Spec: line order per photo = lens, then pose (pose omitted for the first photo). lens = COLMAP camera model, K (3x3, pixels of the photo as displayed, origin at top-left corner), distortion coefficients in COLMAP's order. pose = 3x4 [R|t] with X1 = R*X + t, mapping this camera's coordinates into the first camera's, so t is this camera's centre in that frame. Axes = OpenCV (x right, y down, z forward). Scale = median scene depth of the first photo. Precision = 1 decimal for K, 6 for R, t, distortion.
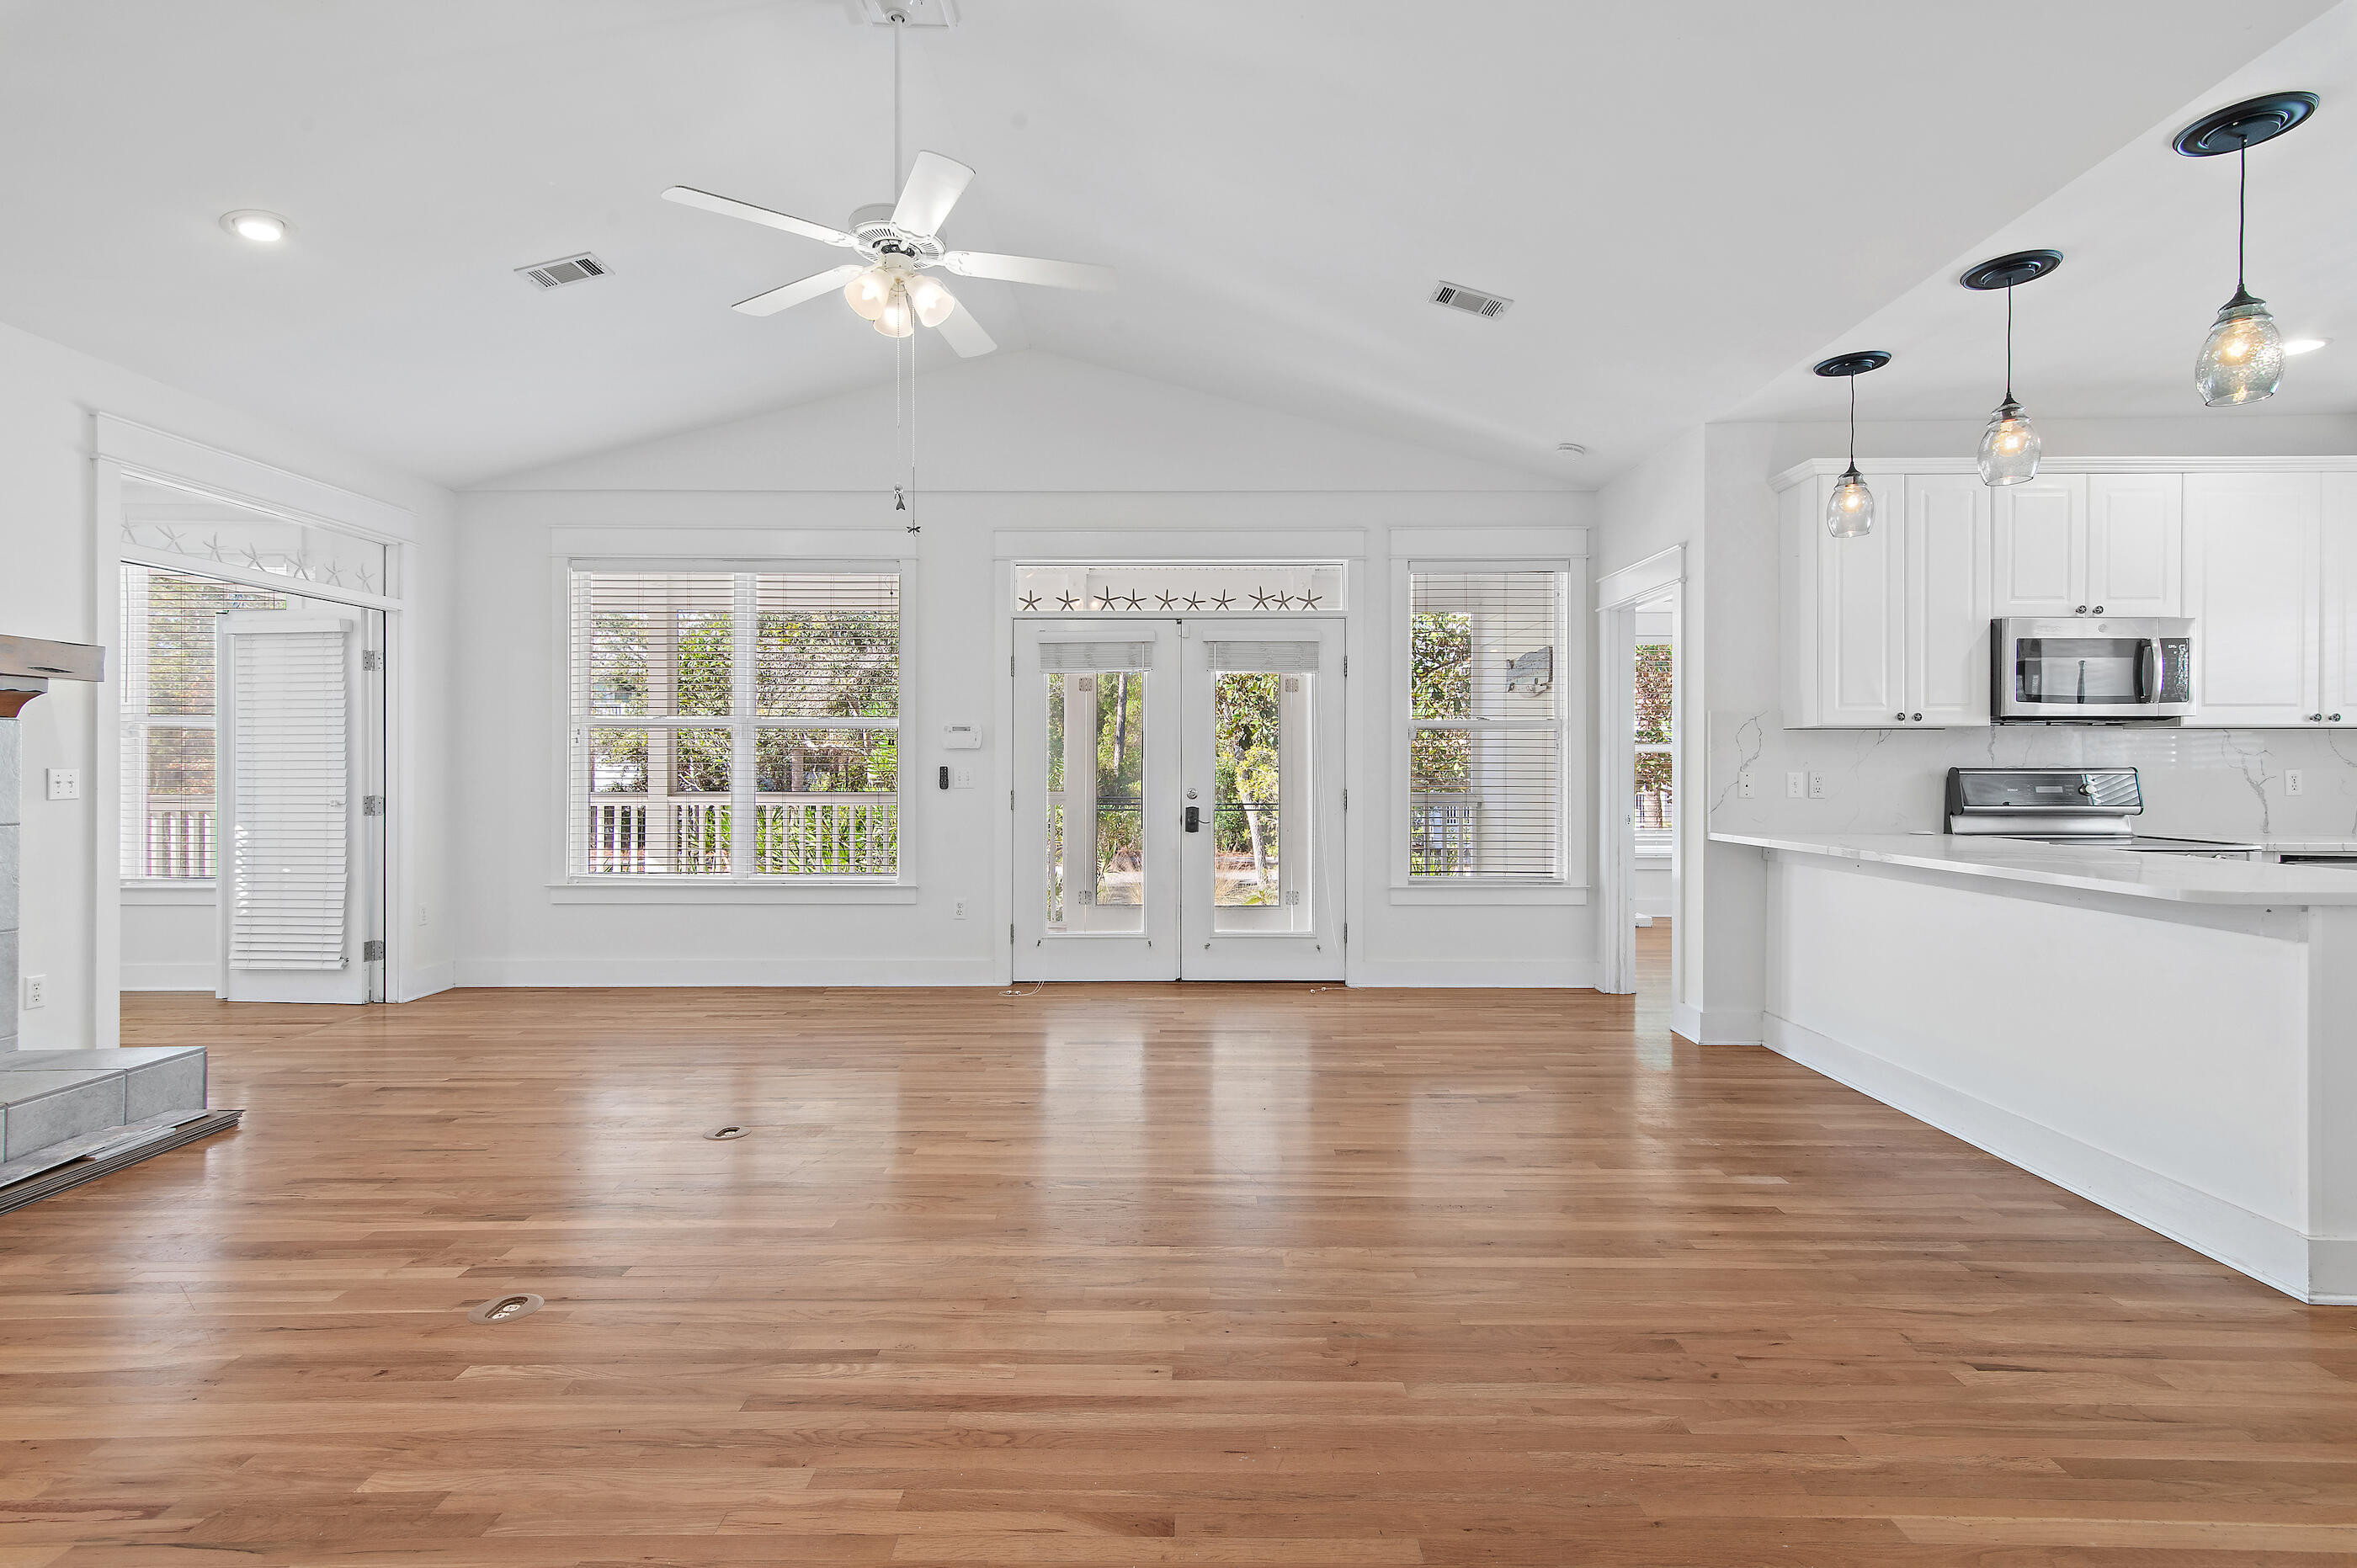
lens RADIAL K [[1153.7, 0, 1183.7], [0, 1153.7, 765.1], [0, 0, 1]] dist [0.017170, 0.000899]
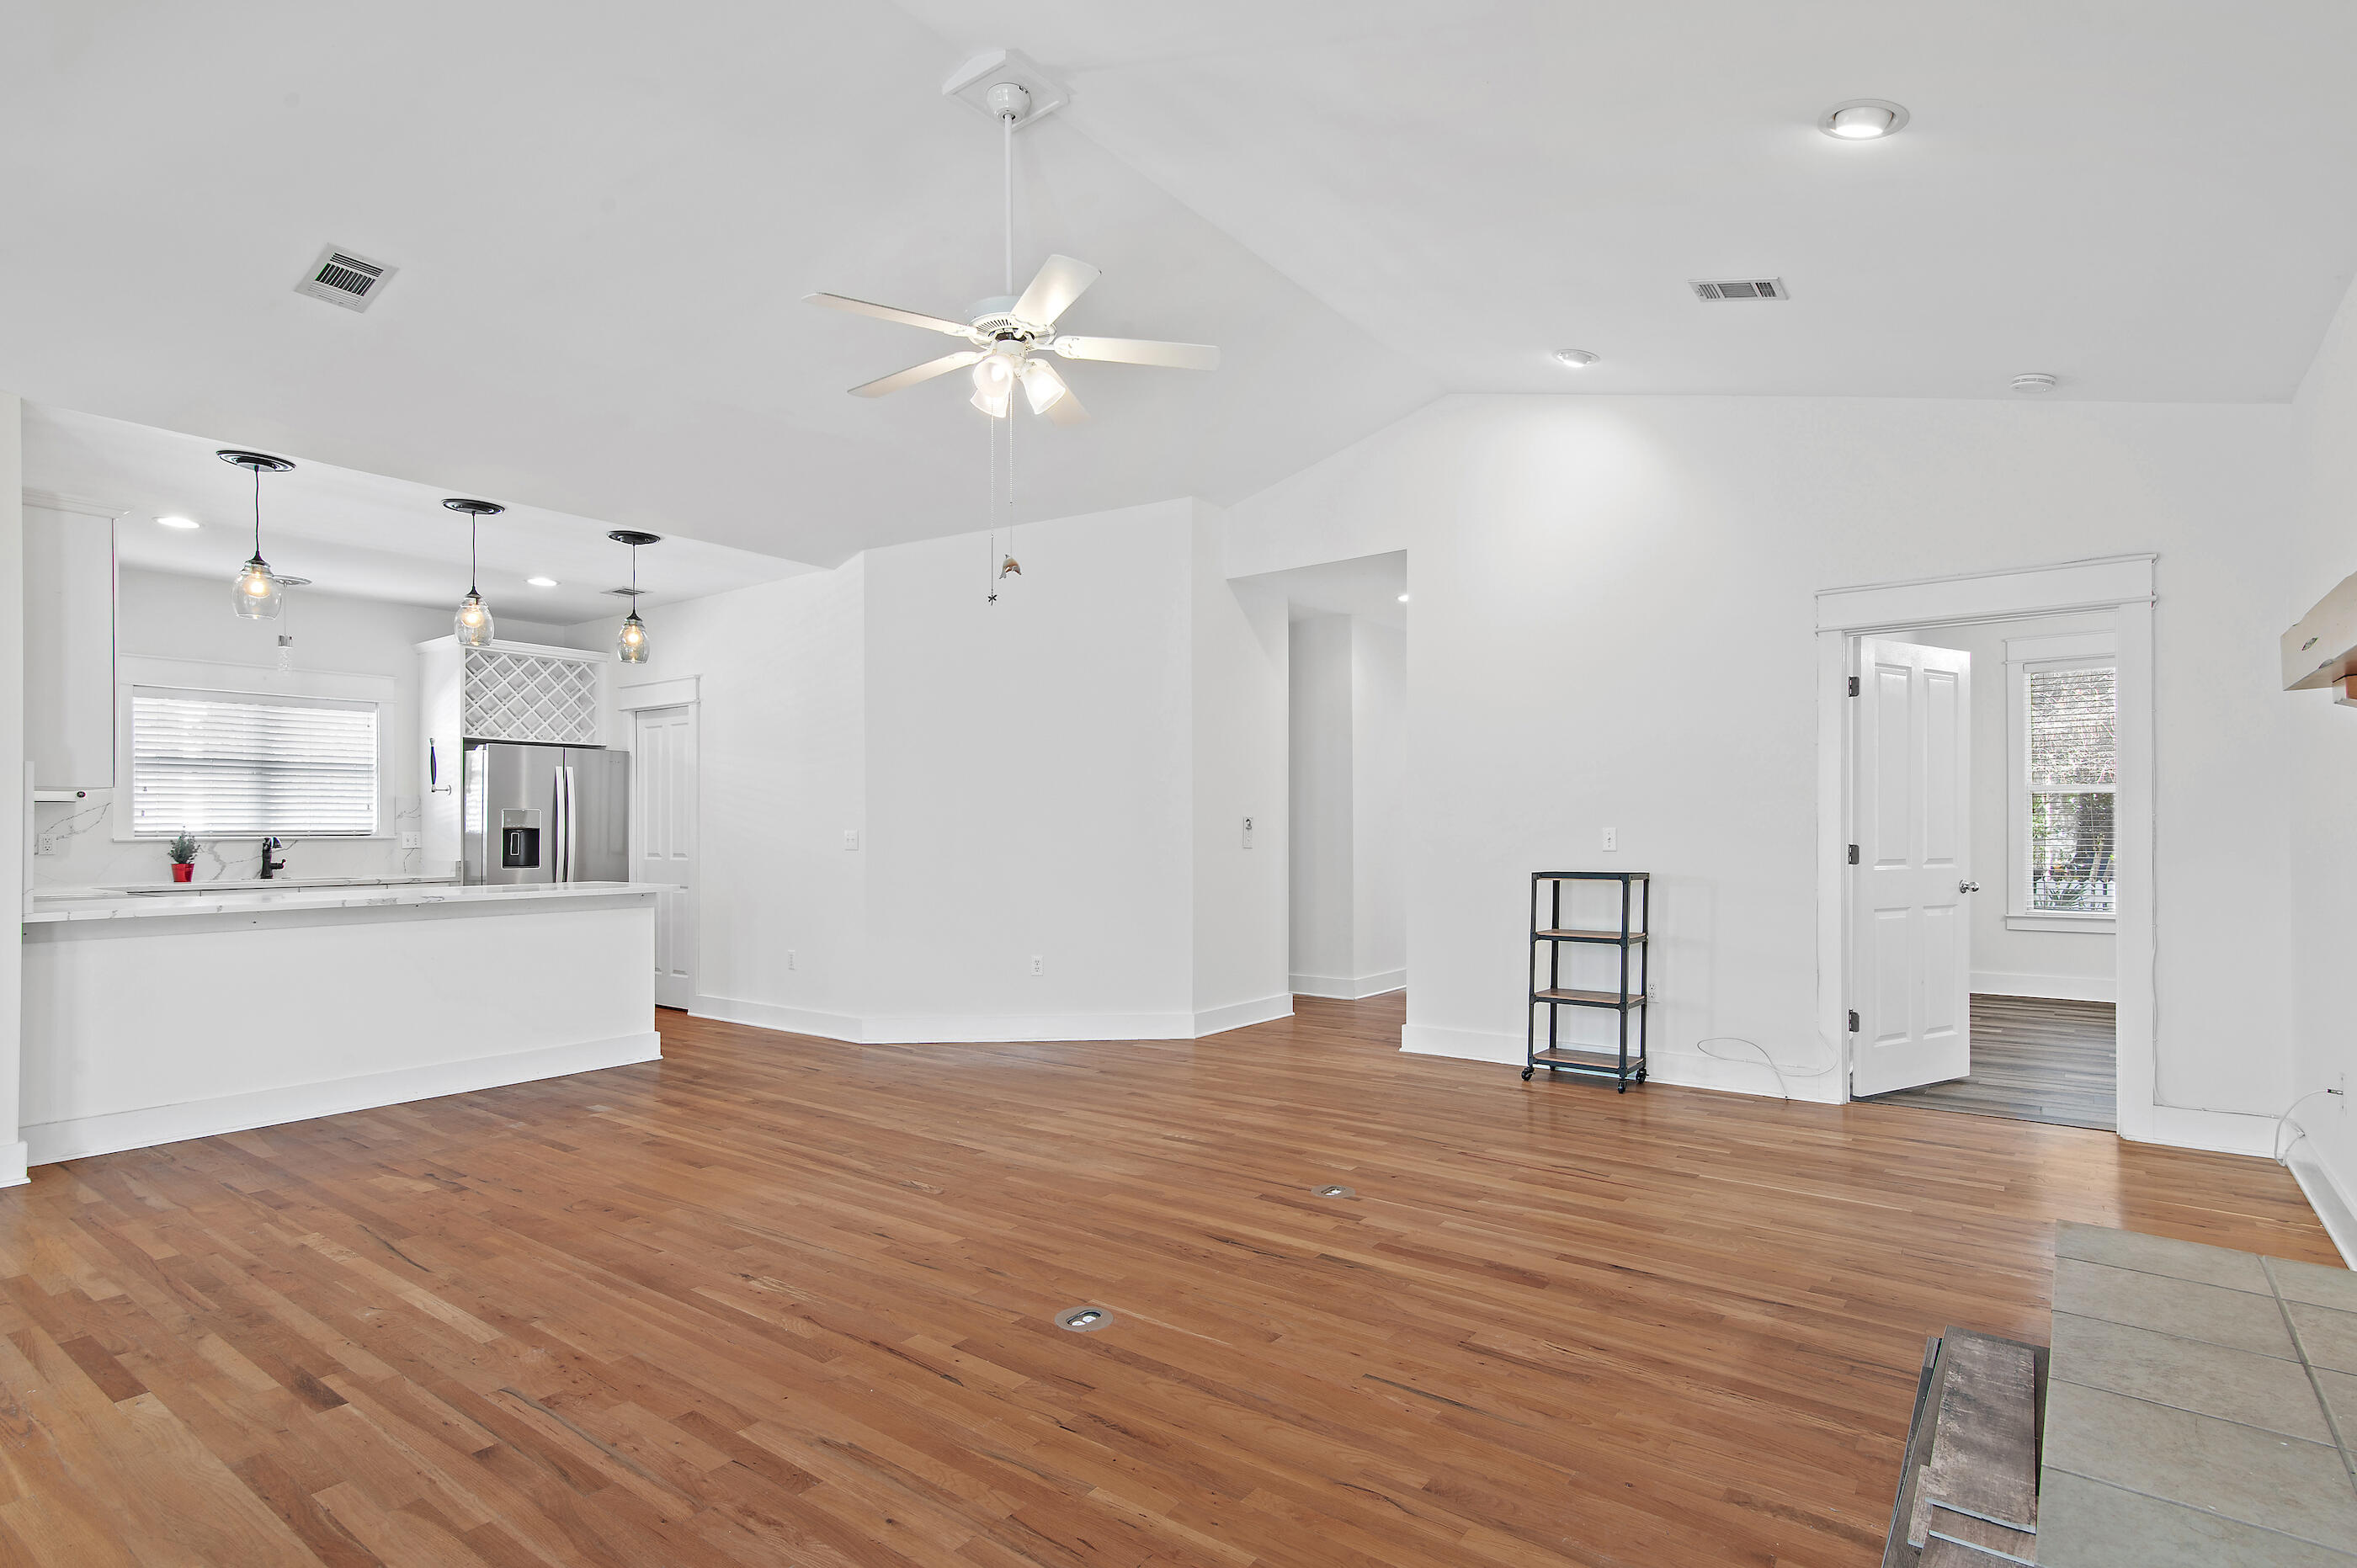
lens RADIAL K [[1153.7, 0, 1165.2], [0, 1153.7, 837.4], [0, 0, 1]] dist [0.017170, 0.000899]
pose [[-0.792087, -0.002868, 0.610401, -0.671533], [-0.000149, 0.999990, 0.004504, 0.001656], [-0.610408, 0.003477, -0.792080, 1.177291]]
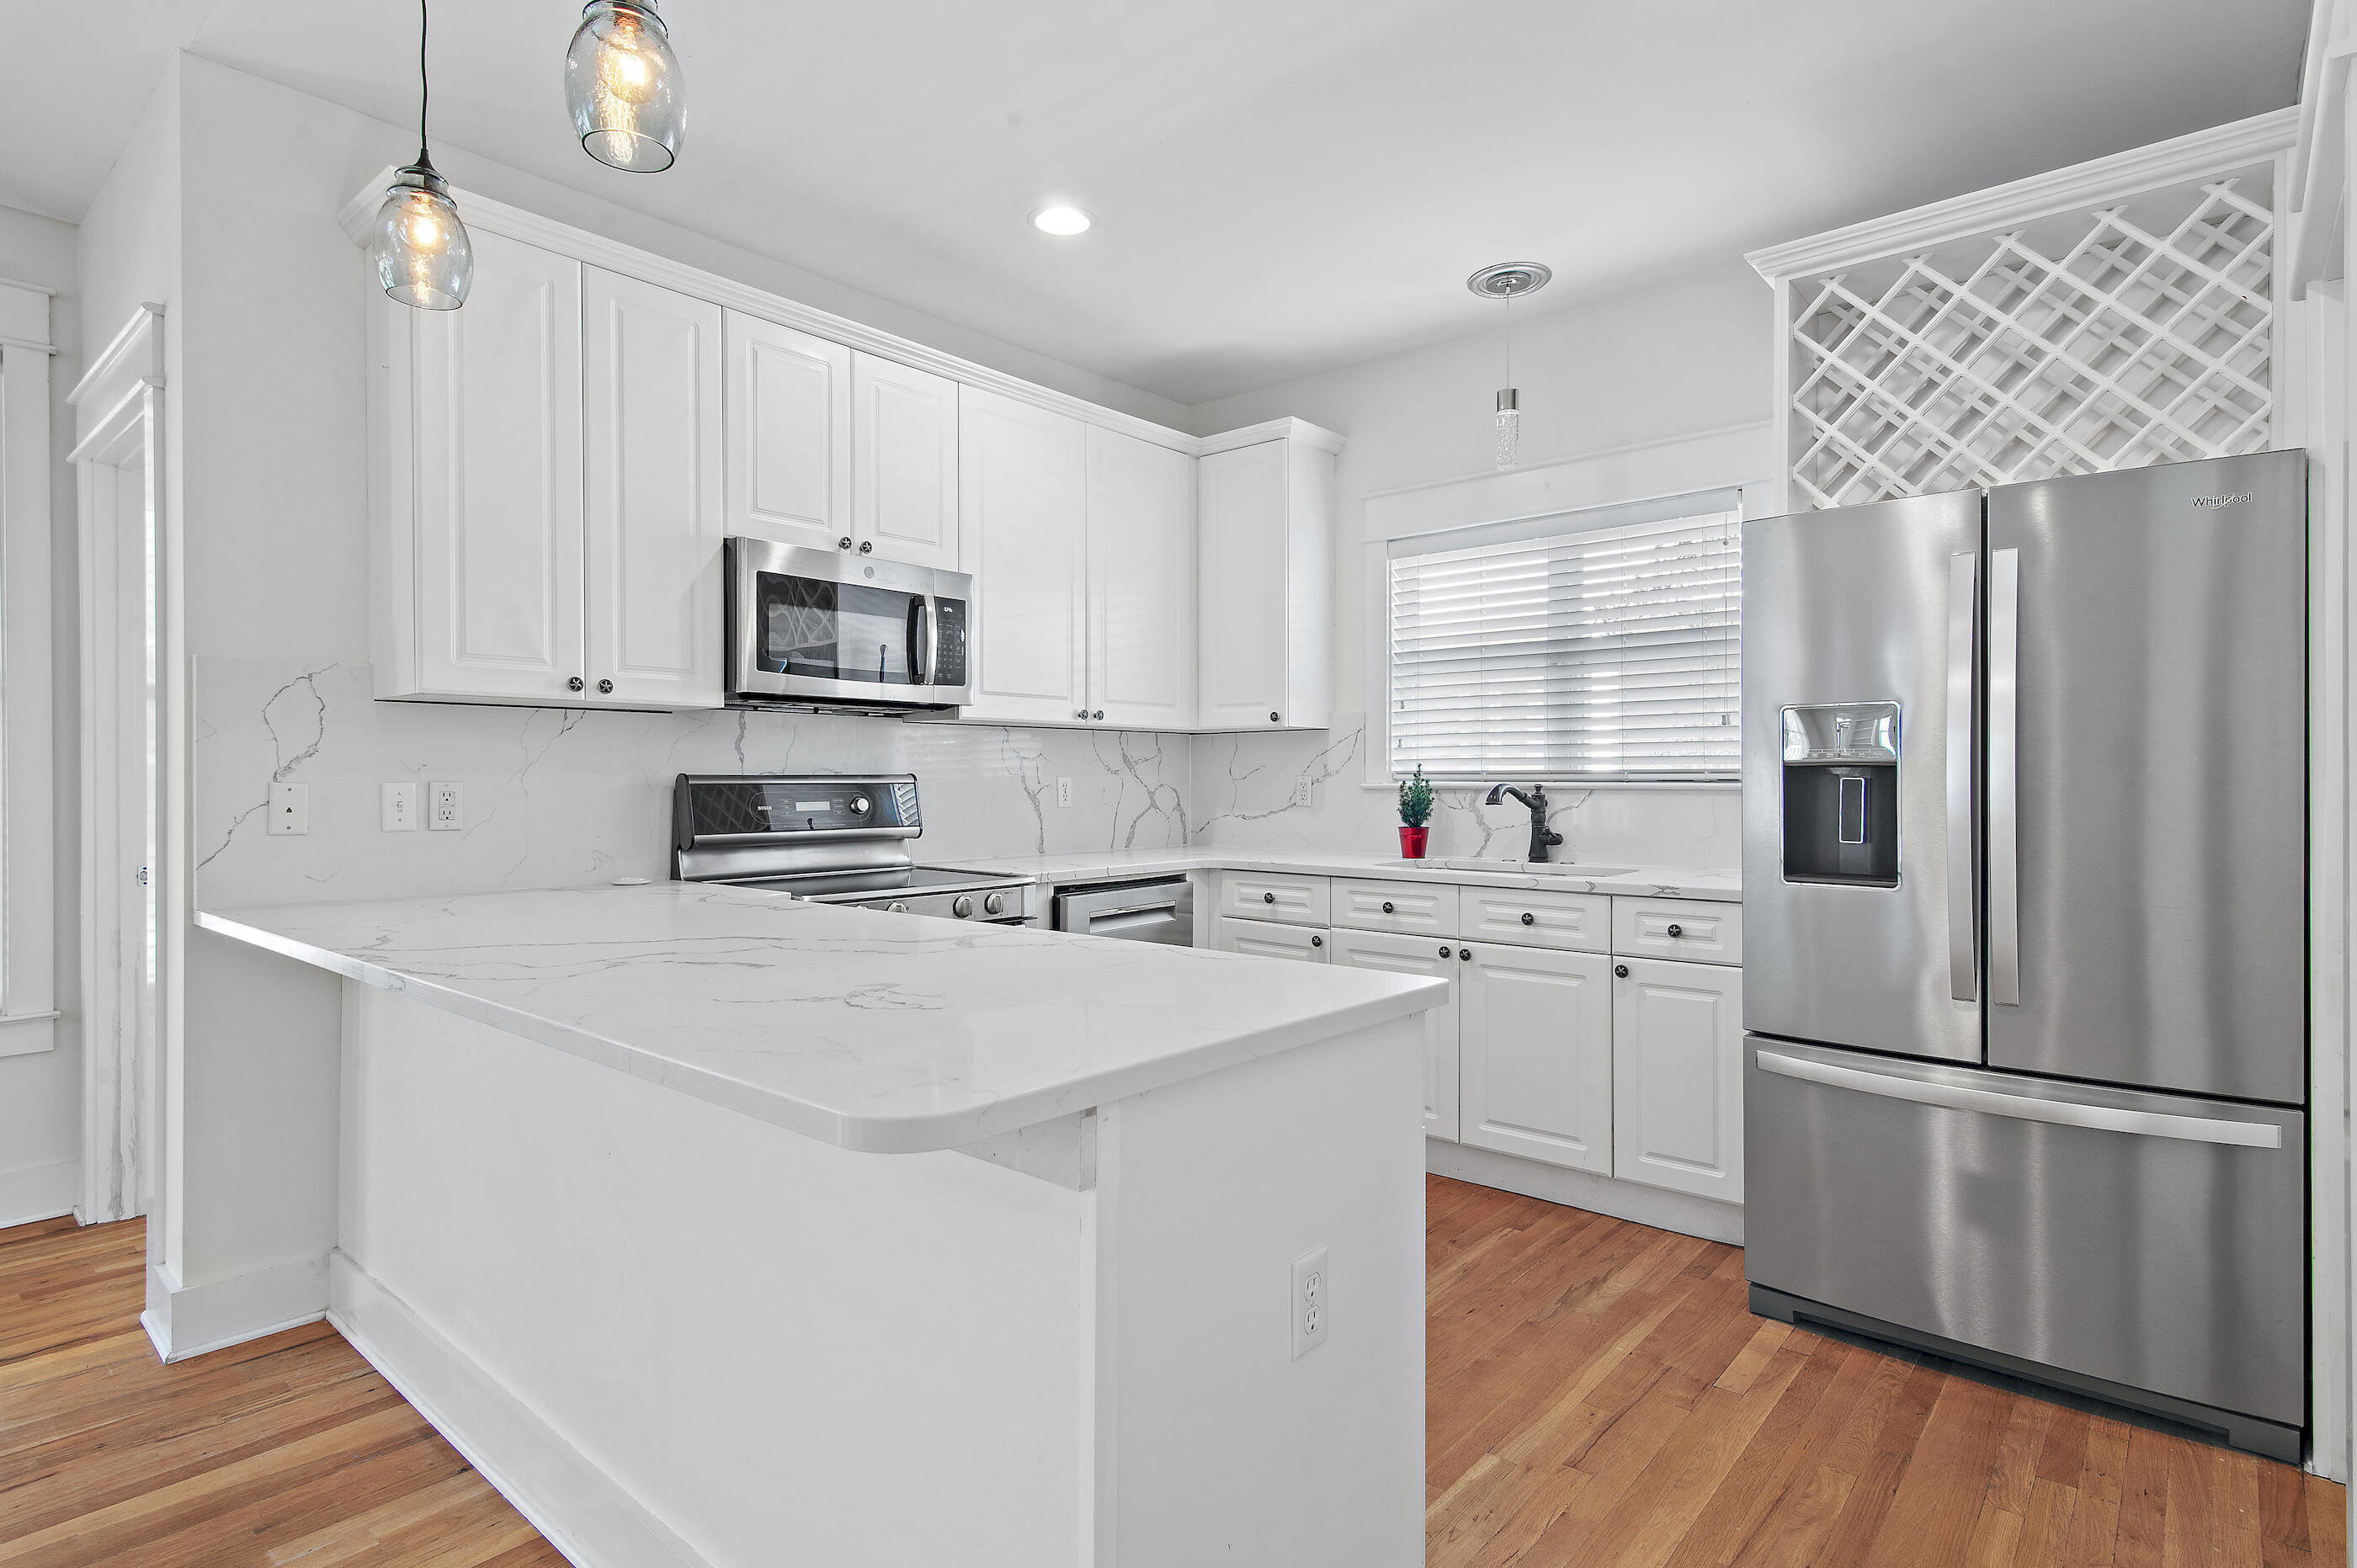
lens RADIAL K [[1194.5, 0, 1184.6], [0, 1194.5, 780.0], [0, 0, 1]] dist [-0.000903, -0.000457]
pose [[0.652119, -0.003236, 0.758110, 0.350186], [0.000393, 0.999992, 0.003931, 0.002671], [-0.758117, -0.002266, 0.652115, 0.372827]]
